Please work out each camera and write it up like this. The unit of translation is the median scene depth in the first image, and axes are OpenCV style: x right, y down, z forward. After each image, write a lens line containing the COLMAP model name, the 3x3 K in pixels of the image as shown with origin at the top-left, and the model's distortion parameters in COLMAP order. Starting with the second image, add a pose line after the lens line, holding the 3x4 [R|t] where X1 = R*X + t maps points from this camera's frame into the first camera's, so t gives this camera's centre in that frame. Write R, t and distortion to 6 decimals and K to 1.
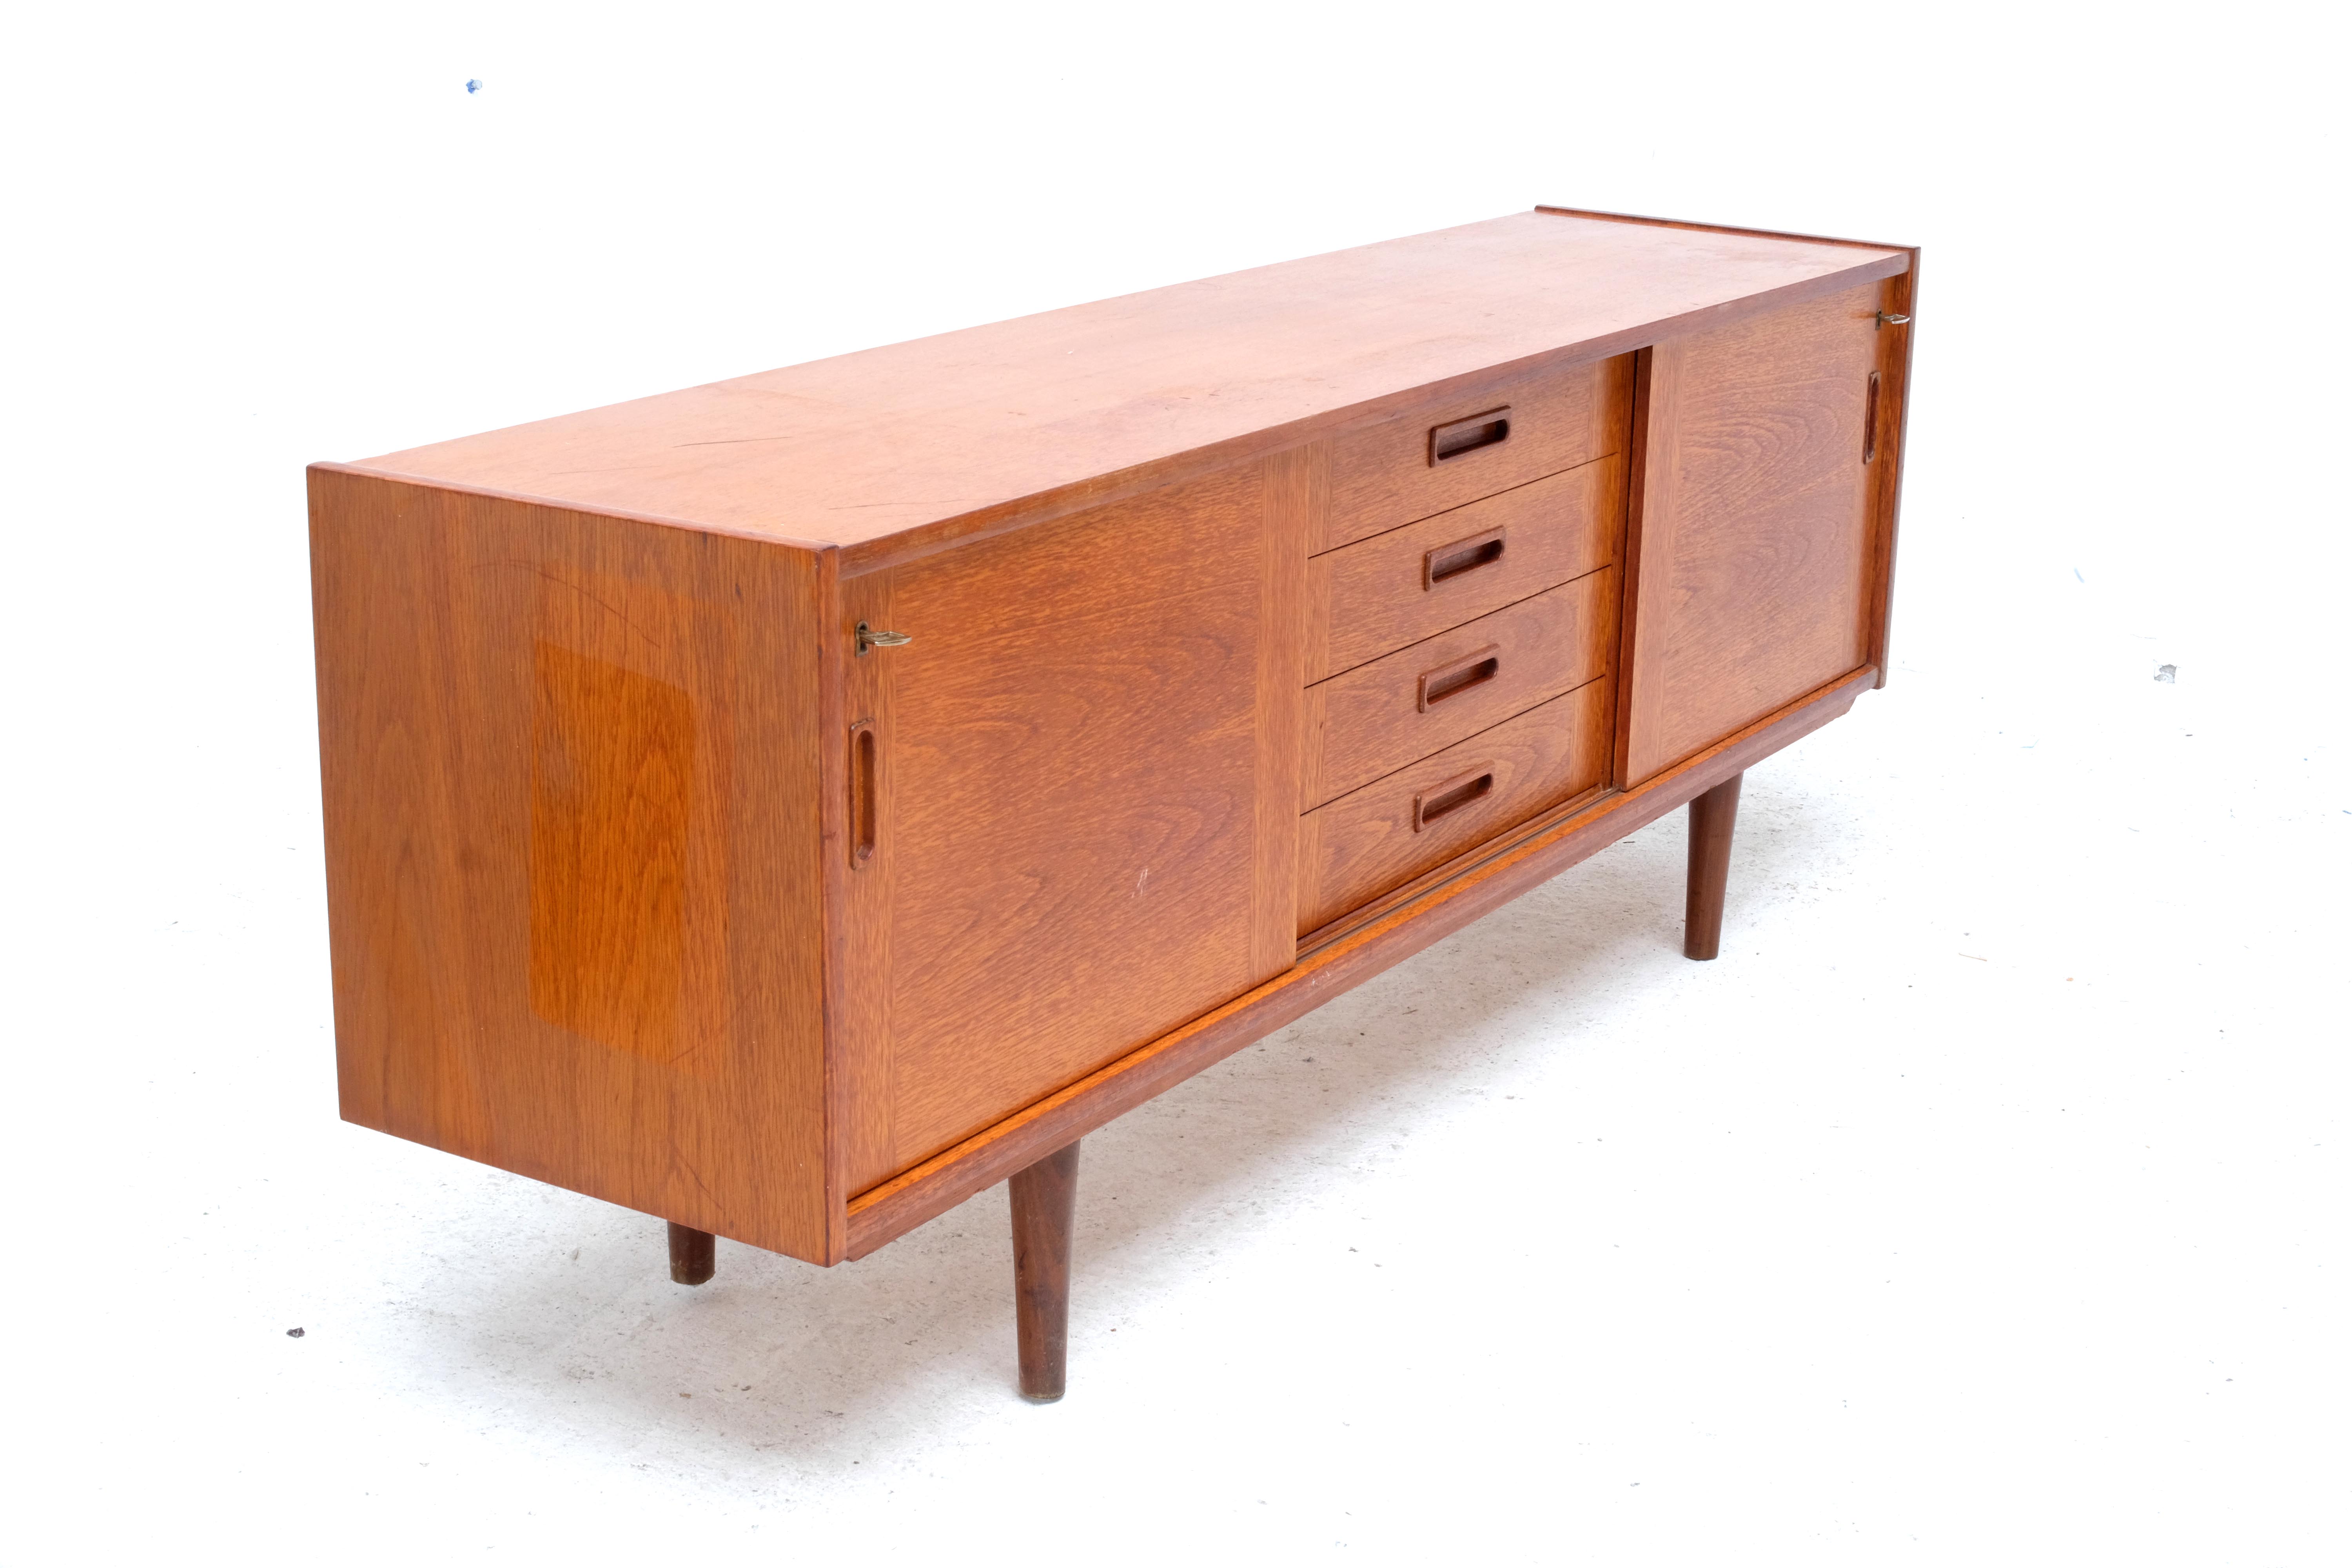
lens RADIAL K [[3524.8, 0, 1108.6], [0, 3524.8, 711.1], [0, 0, 1]] dist [-0.164197, 0.126363]
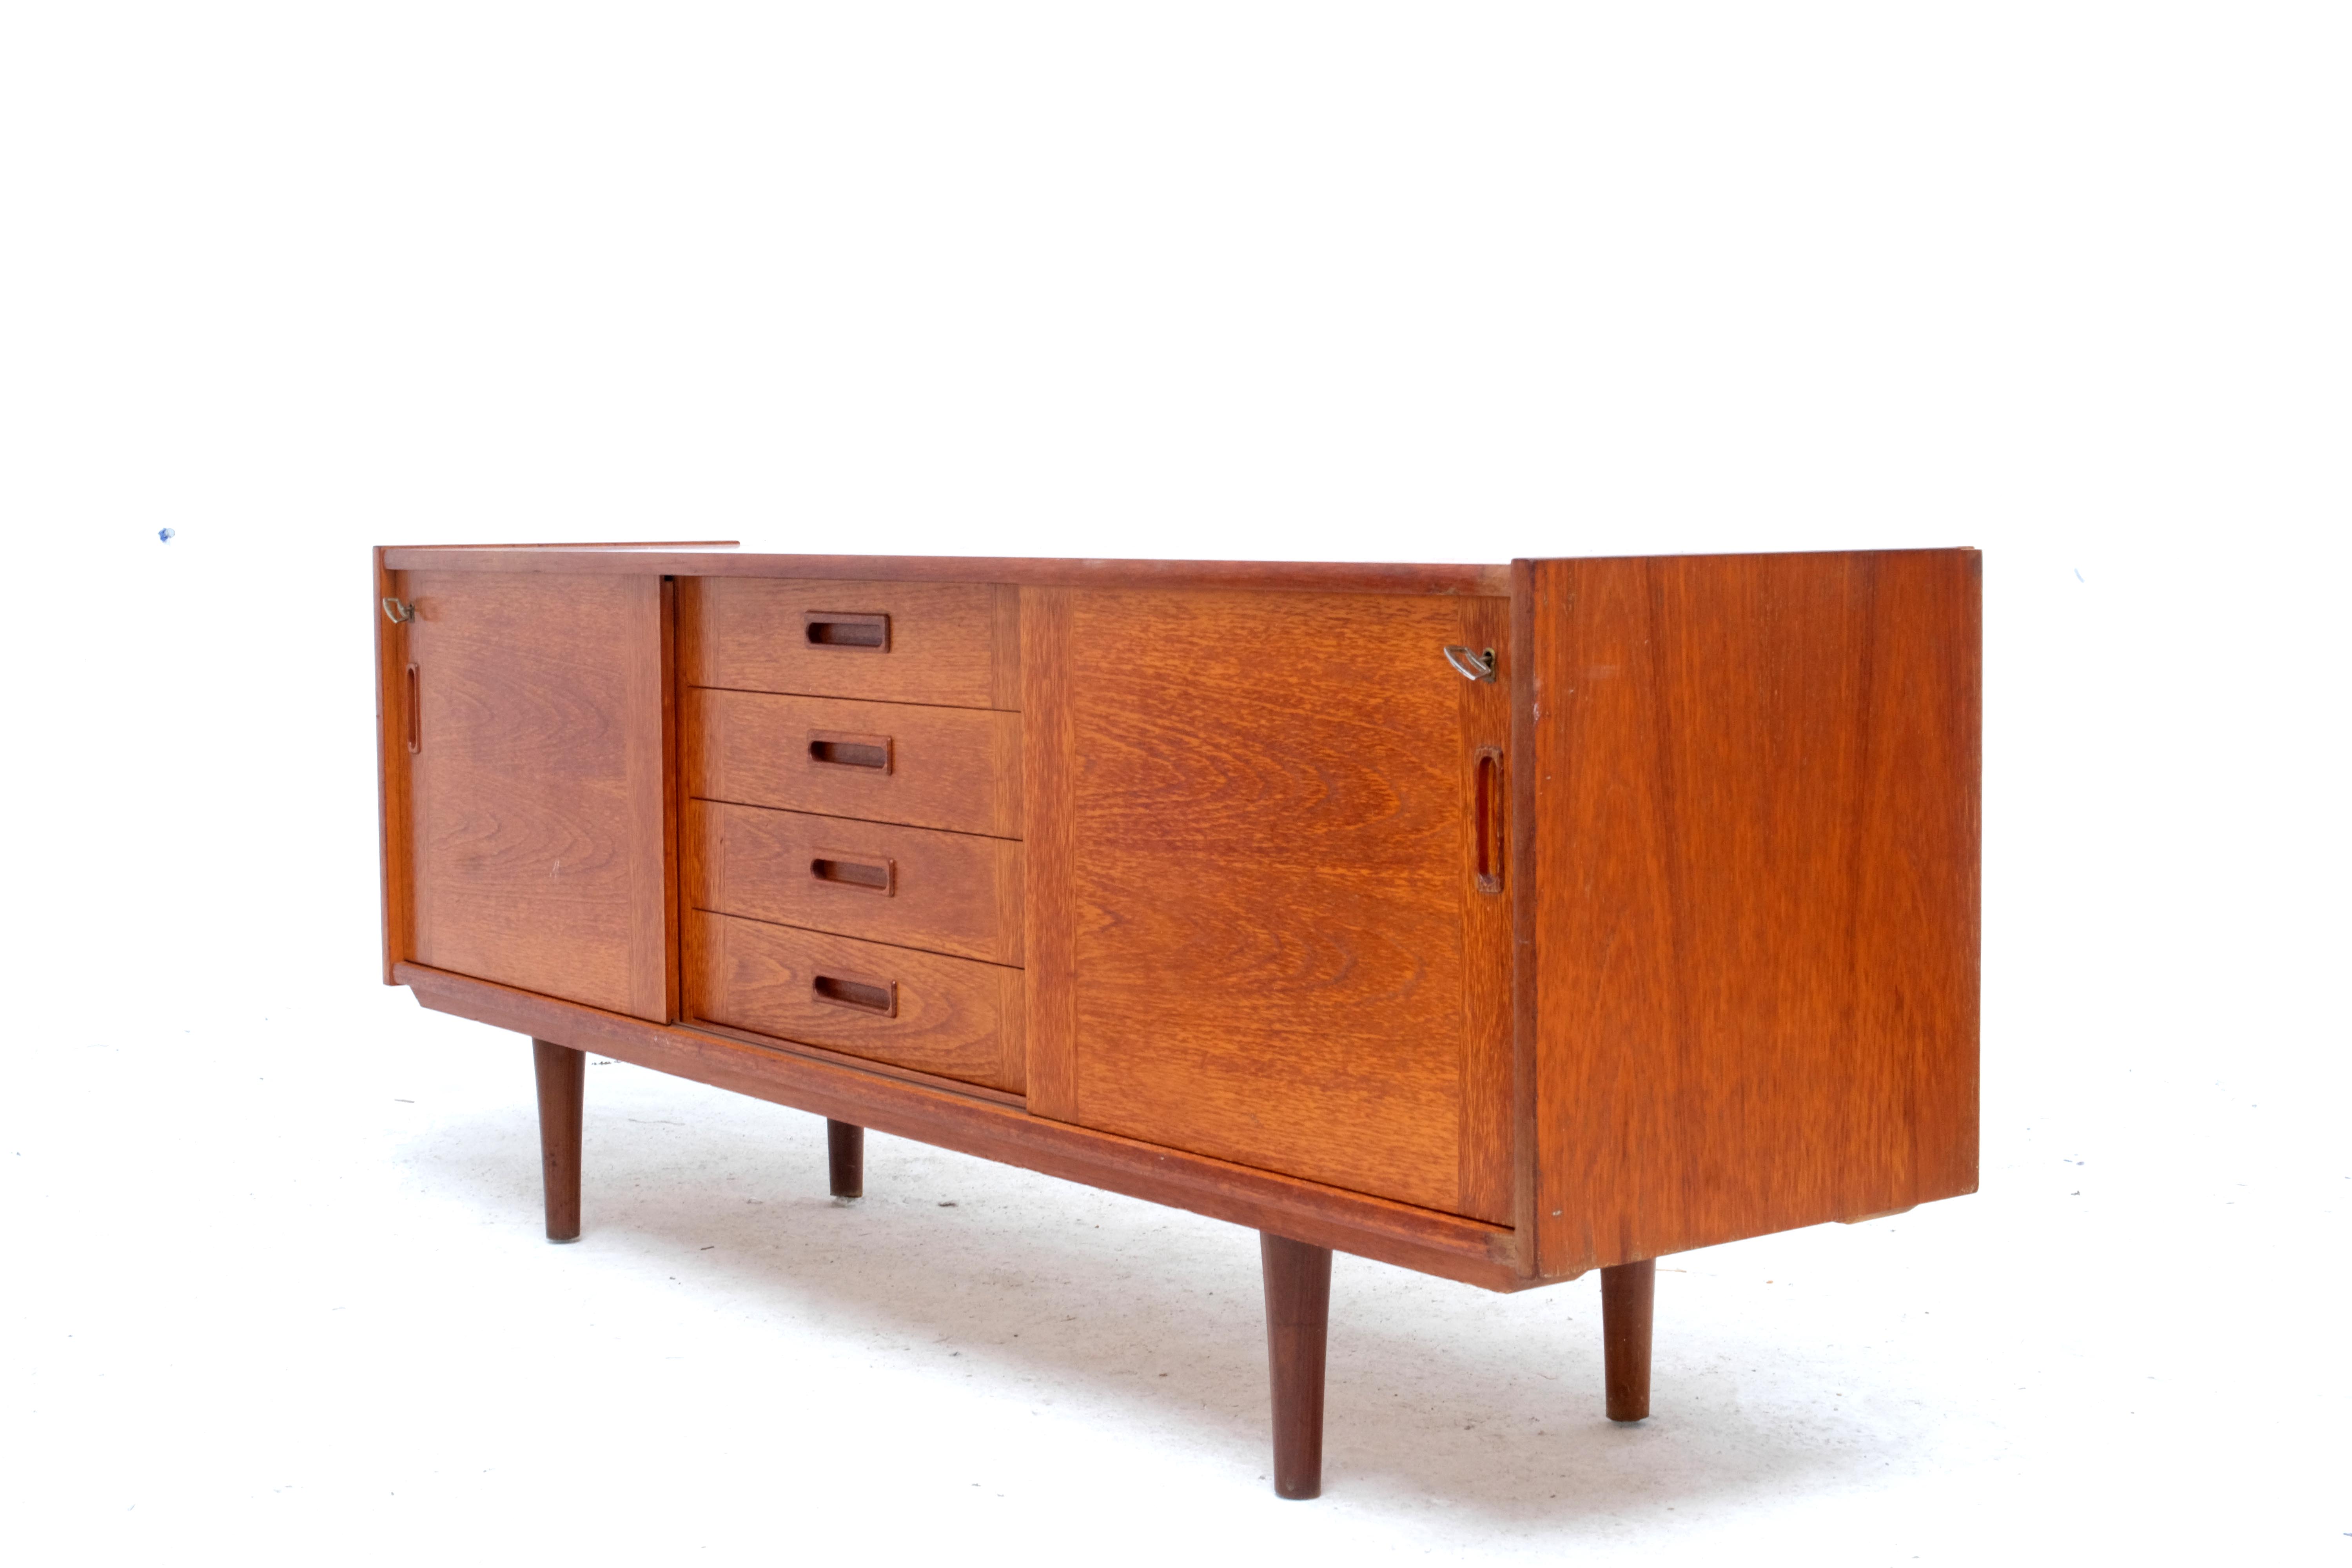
lens RADIAL K [[3524.8, 0, 1108.6], [0, 3524.8, 711.1], [0, 0, 1]] dist [-0.164197, 0.126363]
pose [[-0.360516, 0.041930, -0.931810, 1.290064], [-0.240686, 0.960976, 0.136364, -0.266632], [0.901165, 0.273435, -0.336355, 1.758839]]
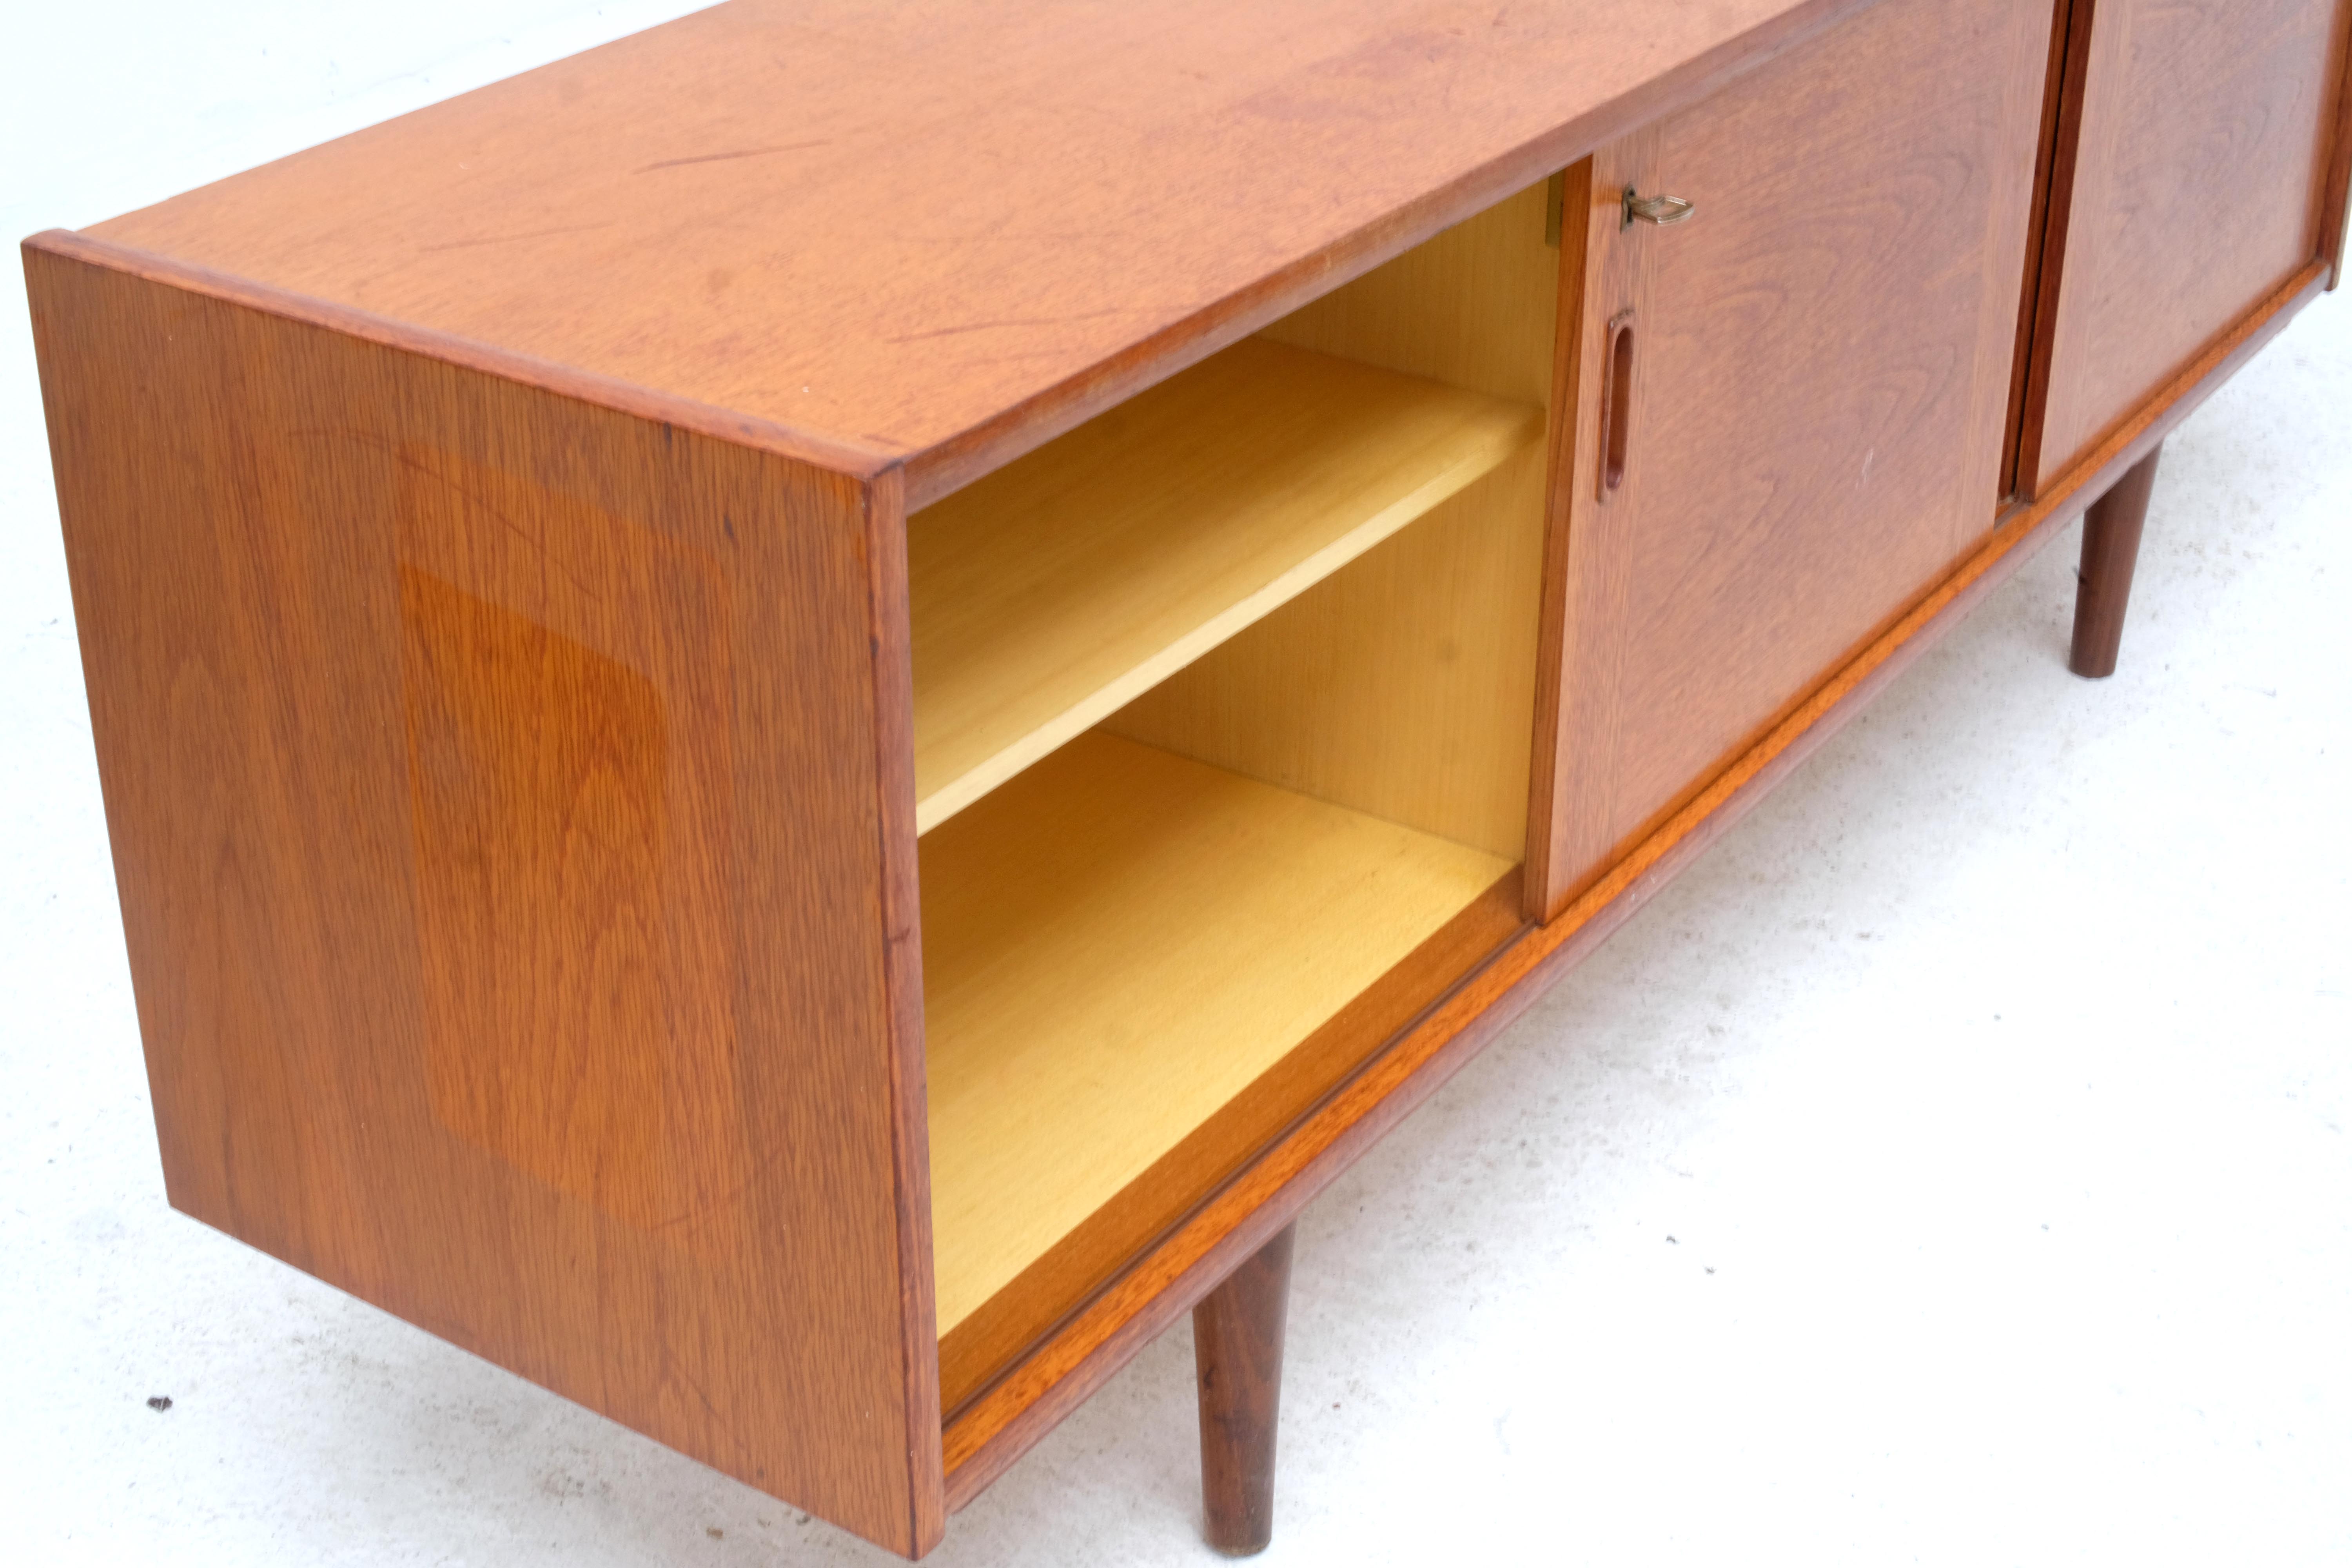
lens RADIAL K [[3524.8, 0, 1108.6], [0, 3524.8, 711.1], [0, 0, 1]] dist [-0.164197, 0.126363]
pose [[0.999518, -0.004934, -0.030636, -0.024599], [0.011068, 0.979027, 0.203428, -0.110431], [0.028990, -0.203669, 0.978610, 0.404875]]
